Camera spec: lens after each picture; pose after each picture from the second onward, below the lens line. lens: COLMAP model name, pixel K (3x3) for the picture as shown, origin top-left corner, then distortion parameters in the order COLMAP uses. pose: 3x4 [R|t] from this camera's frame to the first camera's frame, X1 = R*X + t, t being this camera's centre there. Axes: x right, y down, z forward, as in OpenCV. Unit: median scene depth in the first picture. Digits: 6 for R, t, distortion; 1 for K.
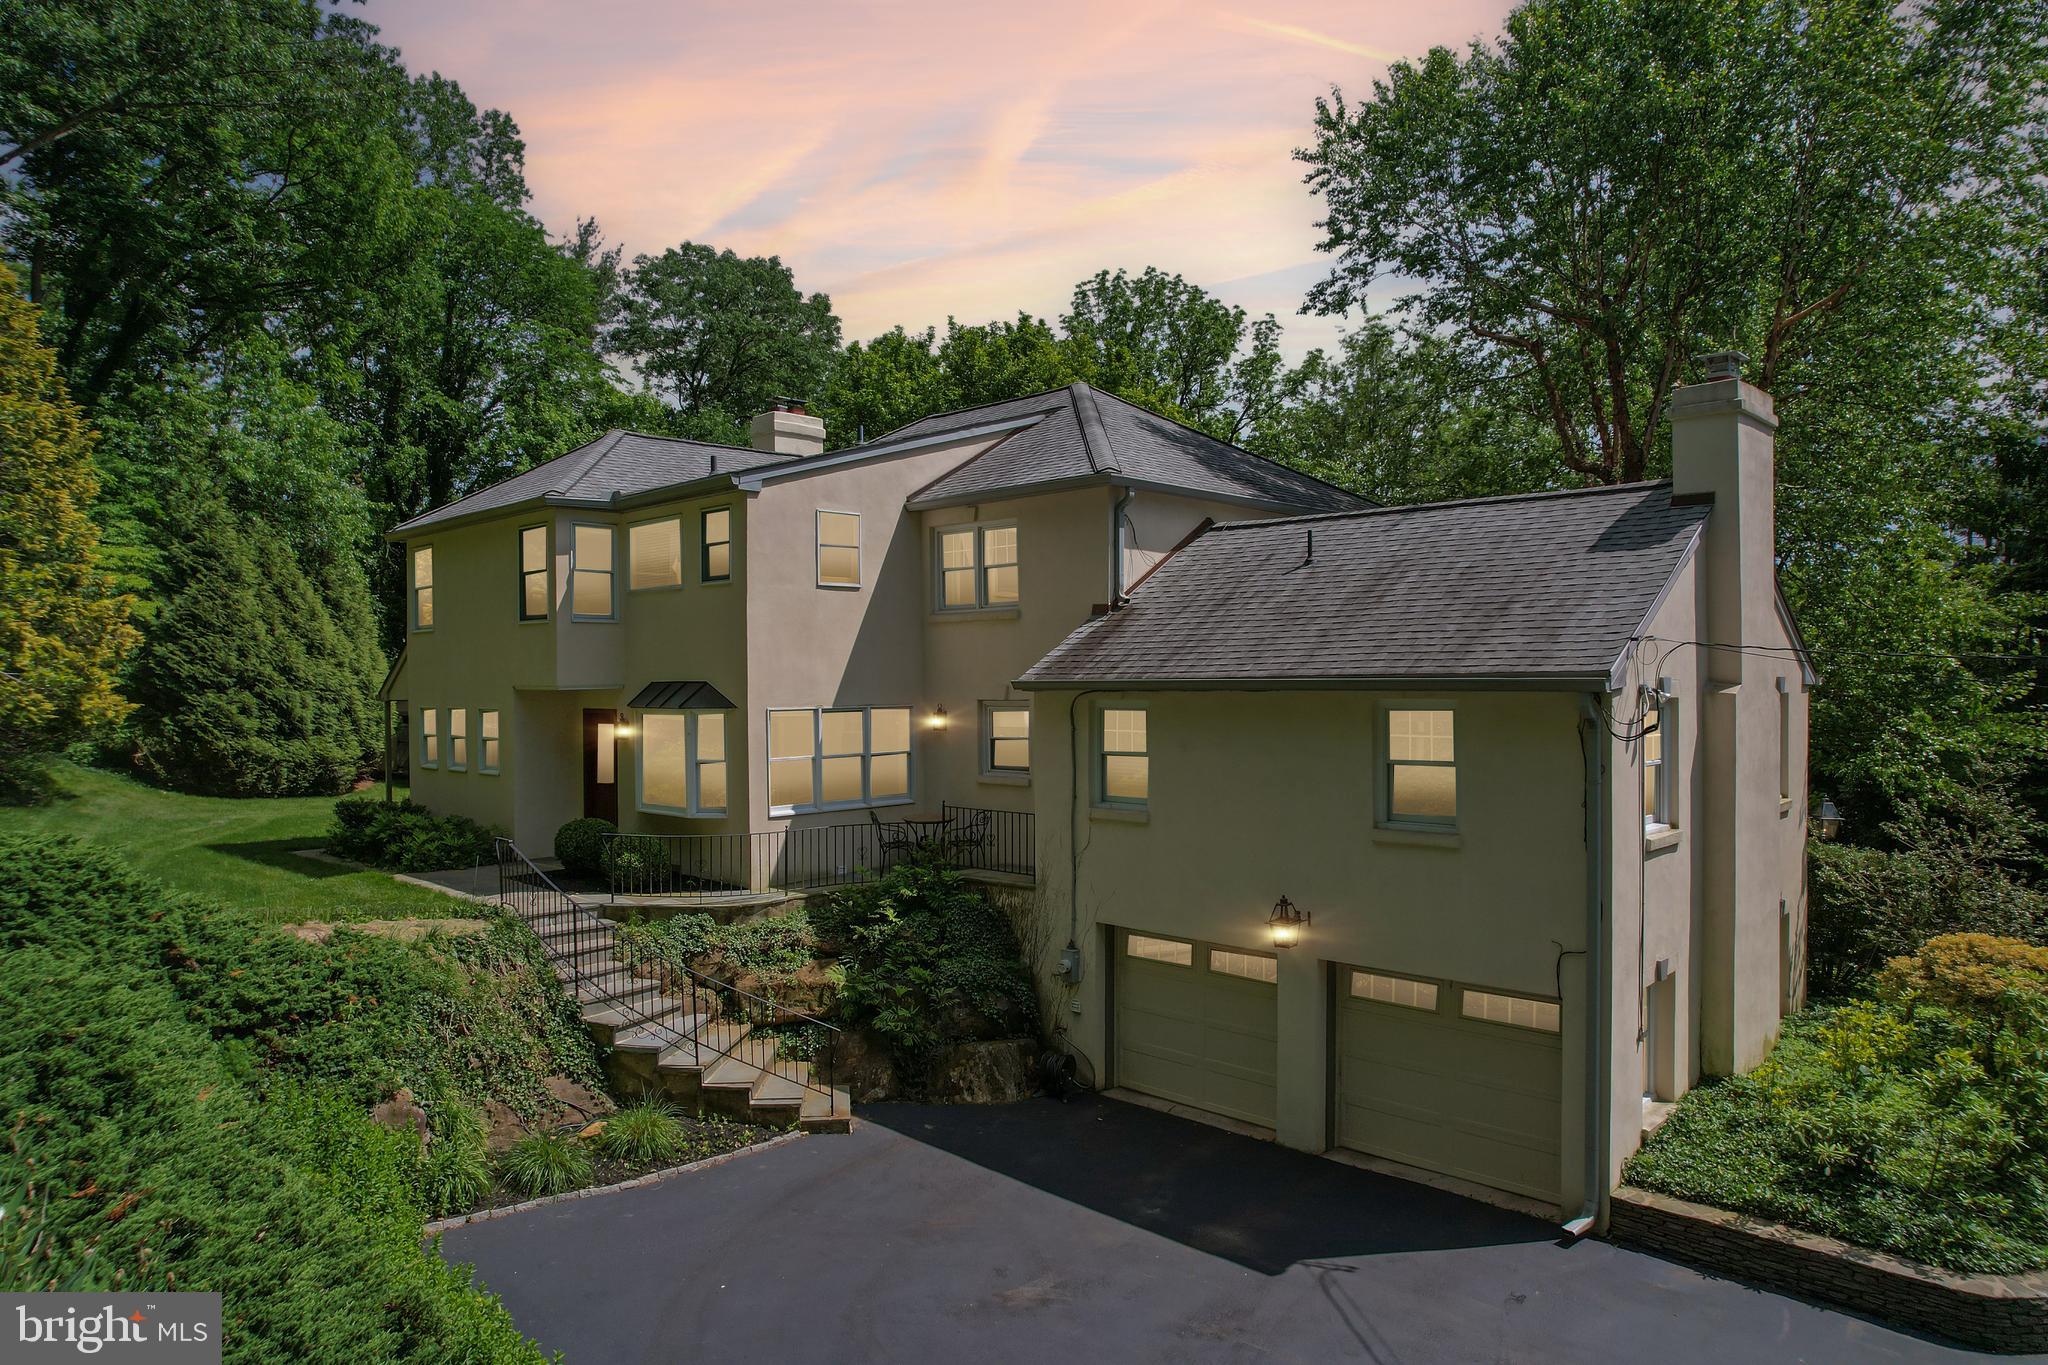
lens RADIAL K [[1278.3, 0, 1028.1], [0, 1278.3, 685.8], [0, 0, 1]] dist [-0.007657, 0.000172]
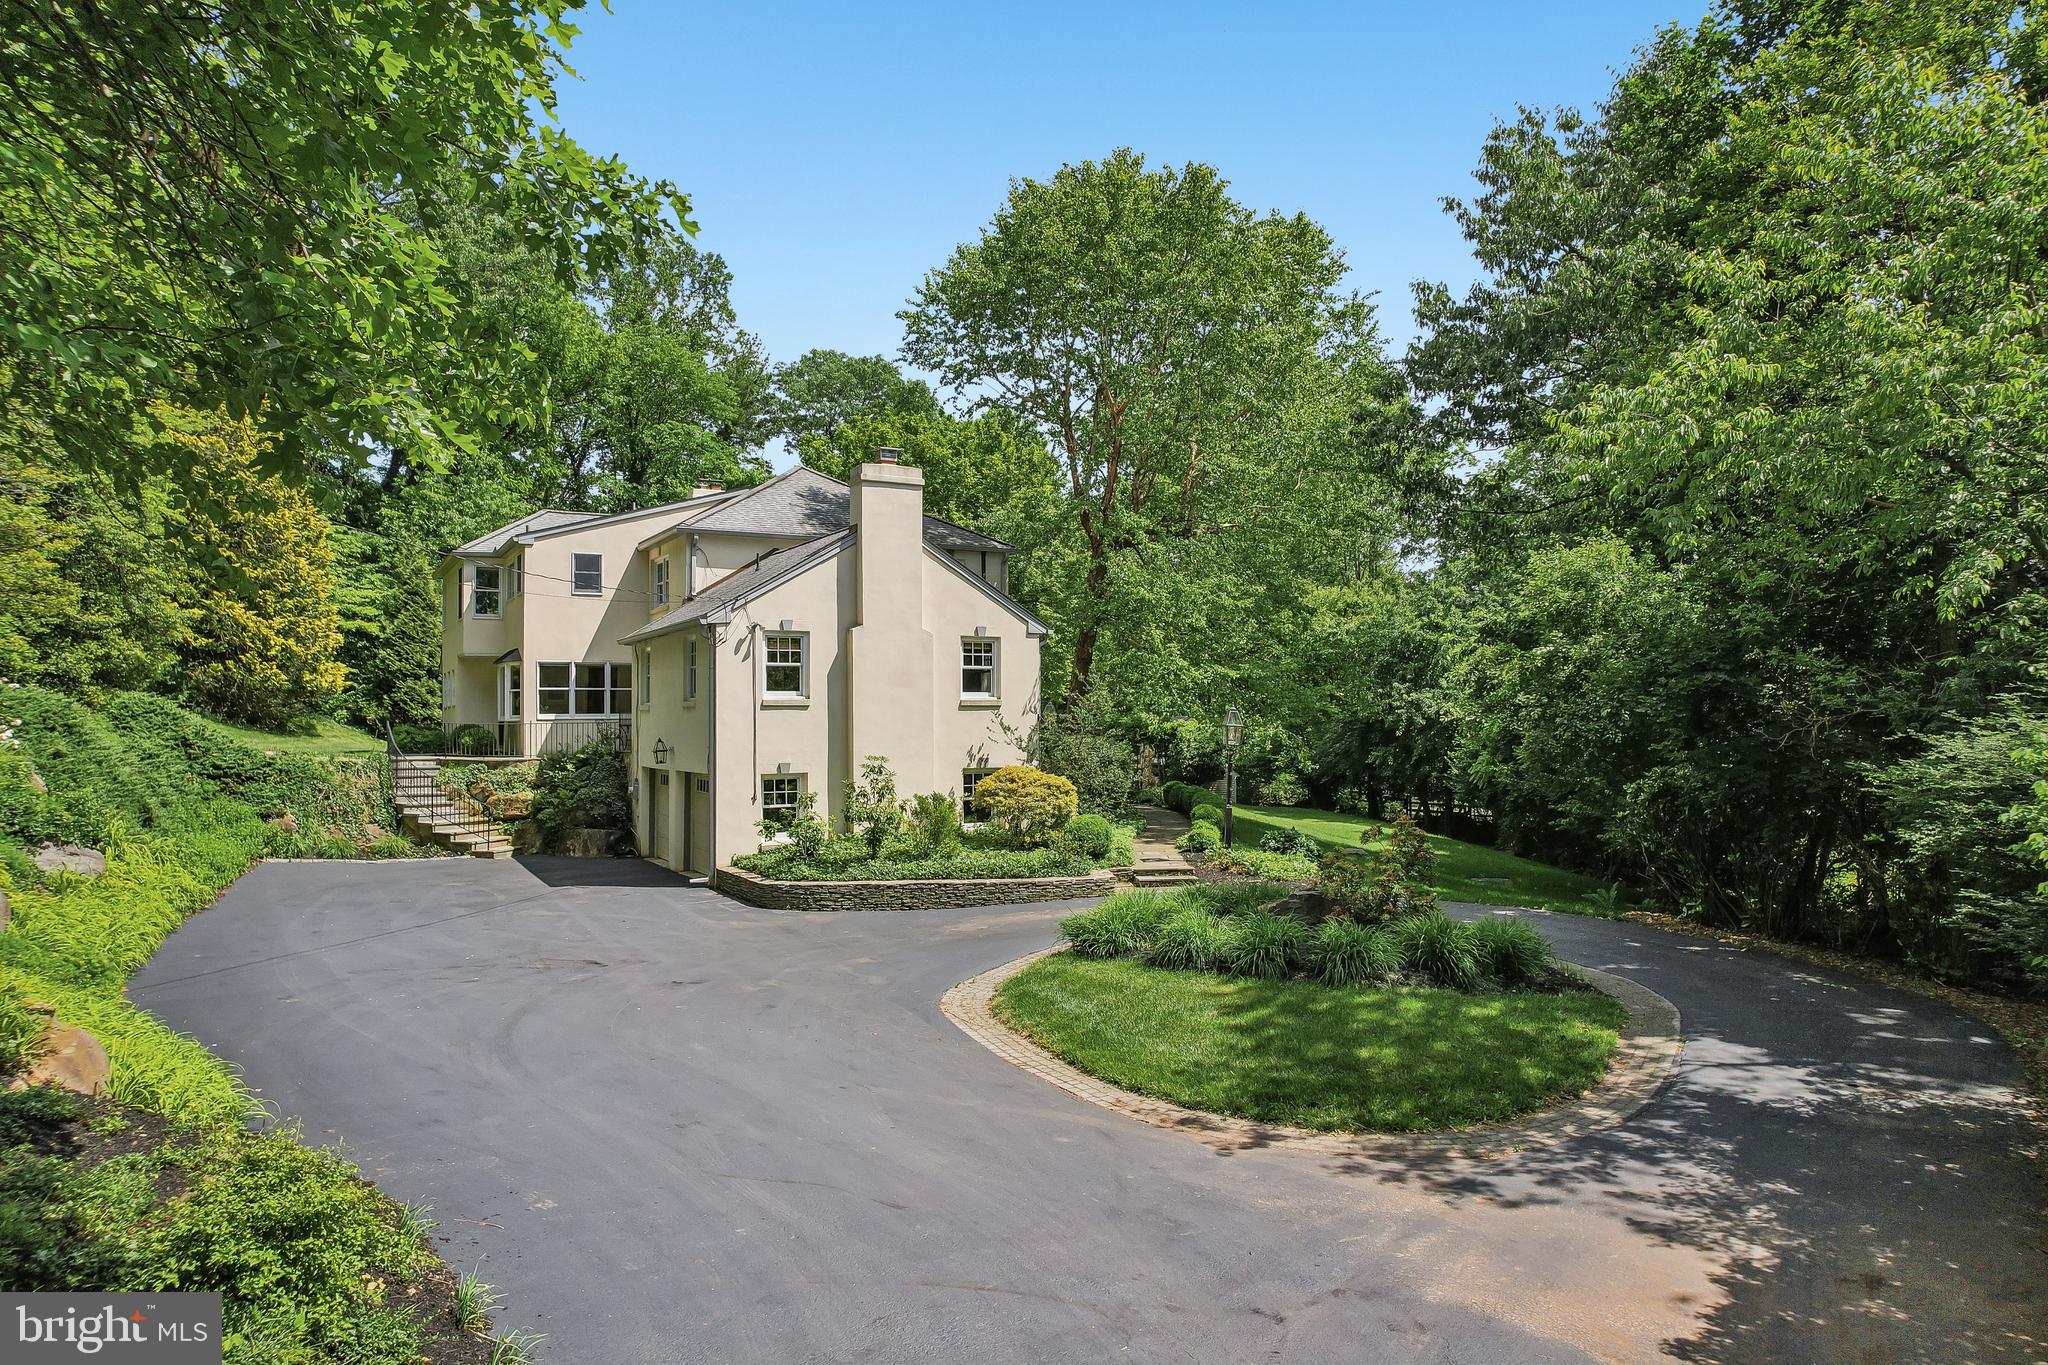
lens RADIAL K [[1278.3, 0, 1019.3], [0, 1278.3, 684.9], [0, 0, 1]] dist [-0.007657, 0.000172]
pose [[0.958305, -0.007276, -0.285655, 0.907152], [-0.001532, 0.999531, -0.030600, 0.098548], [0.285743, 0.029762, 0.957844, -0.522411]]
